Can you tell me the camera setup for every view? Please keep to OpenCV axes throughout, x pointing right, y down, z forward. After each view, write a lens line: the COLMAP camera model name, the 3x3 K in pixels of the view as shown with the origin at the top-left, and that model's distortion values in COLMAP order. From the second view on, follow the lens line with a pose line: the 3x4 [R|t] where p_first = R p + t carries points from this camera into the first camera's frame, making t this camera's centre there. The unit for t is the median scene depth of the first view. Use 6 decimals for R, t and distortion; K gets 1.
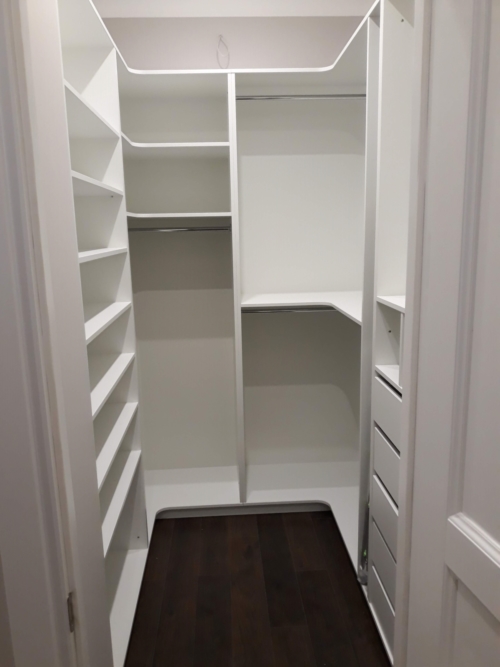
lens RADIAL K [[510.8, 0, 250.0], [0, 510.8, 333.5], [0, 0, 1]] dist [0.010191, -0.134783]
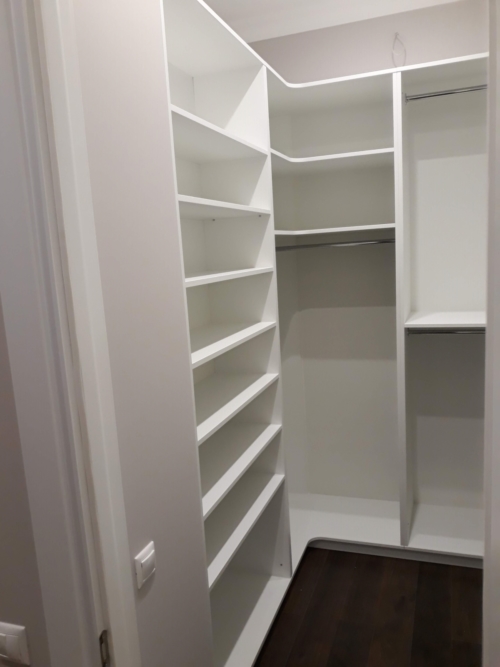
lens RADIAL K [[515.7, 0, 250.0], [0, 515.7, 333.5], [0, 0, 1]] dist [0.007301, -0.076502]
pose [[0.919730, 0.021062, -0.391986, 0.093458], [-0.030947, 0.999342, -0.018915, -0.016683], [0.391330, 0.029527, 0.919777, 0.061062]]
